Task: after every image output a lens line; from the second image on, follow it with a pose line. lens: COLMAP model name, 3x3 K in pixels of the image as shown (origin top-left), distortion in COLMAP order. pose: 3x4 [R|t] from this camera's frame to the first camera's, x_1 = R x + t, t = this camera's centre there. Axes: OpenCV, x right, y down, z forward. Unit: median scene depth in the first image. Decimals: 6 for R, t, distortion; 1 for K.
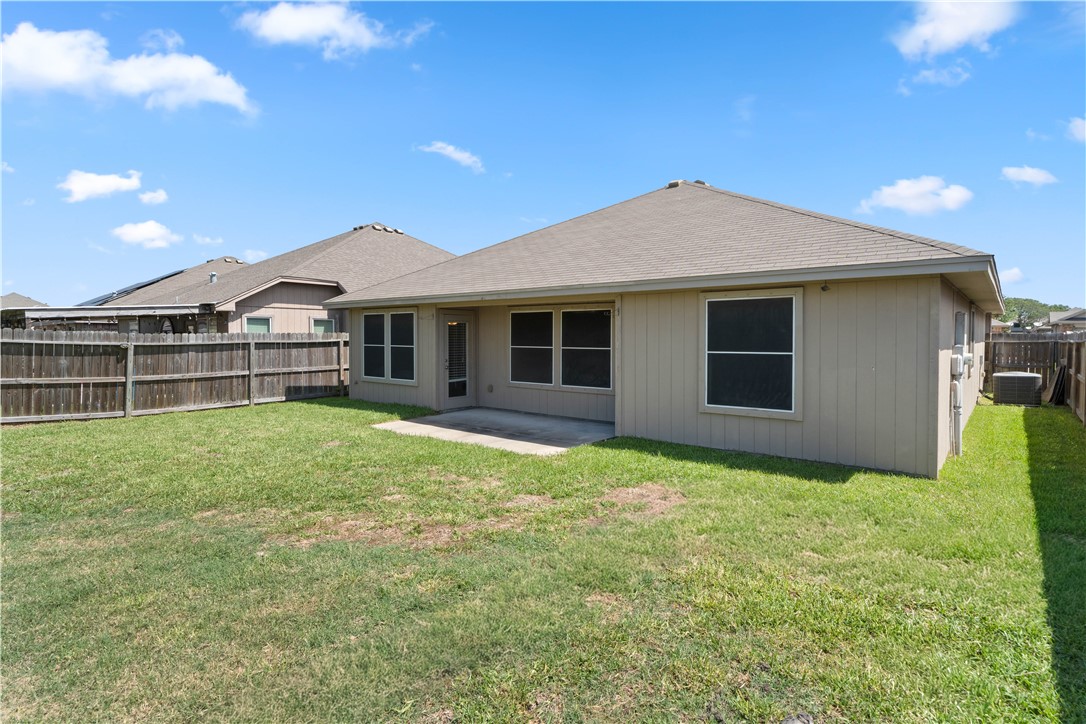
lens RADIAL K [[565.4, 0, 541.1], [0, 565.4, 357.1], [0, 0, 1]] dist [-0.001185, -0.001774]
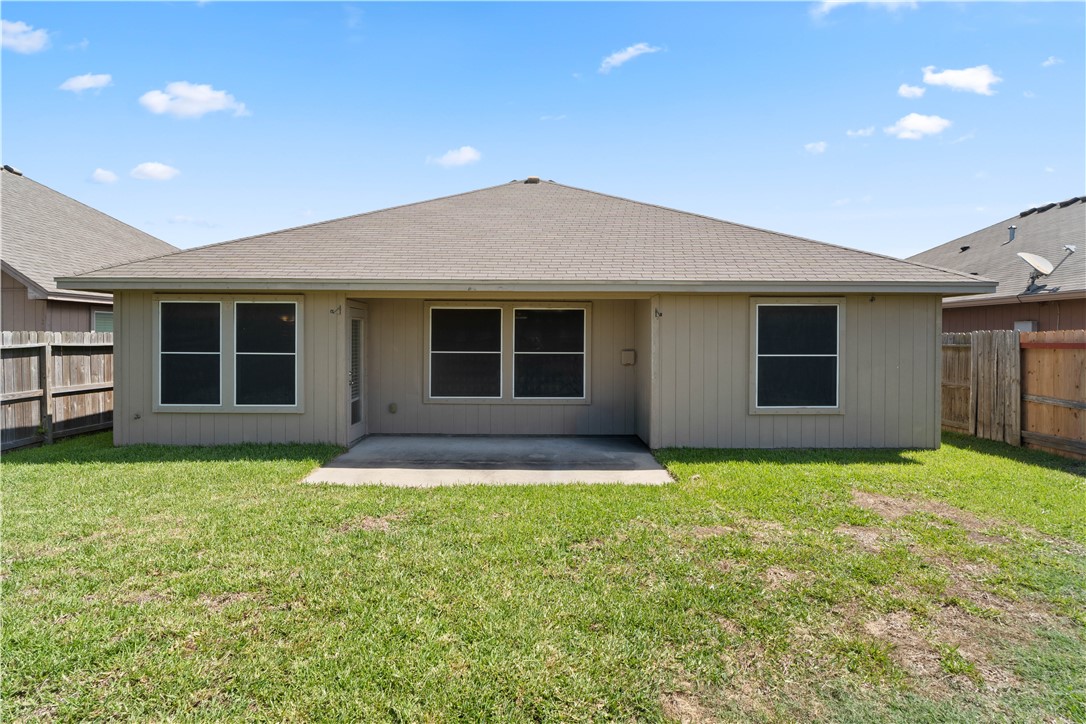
lens RADIAL K [[565.4, 0, 542.4], [0, 565.4, 356.0], [0, 0, 1]] dist [-0.001185, -0.001774]
pose [[0.761838, -0.015643, 0.647578, -0.467942], [0.020595, 0.999788, -0.000078, -0.010999], [-0.647440, 0.013396, 0.761999, 0.331352]]
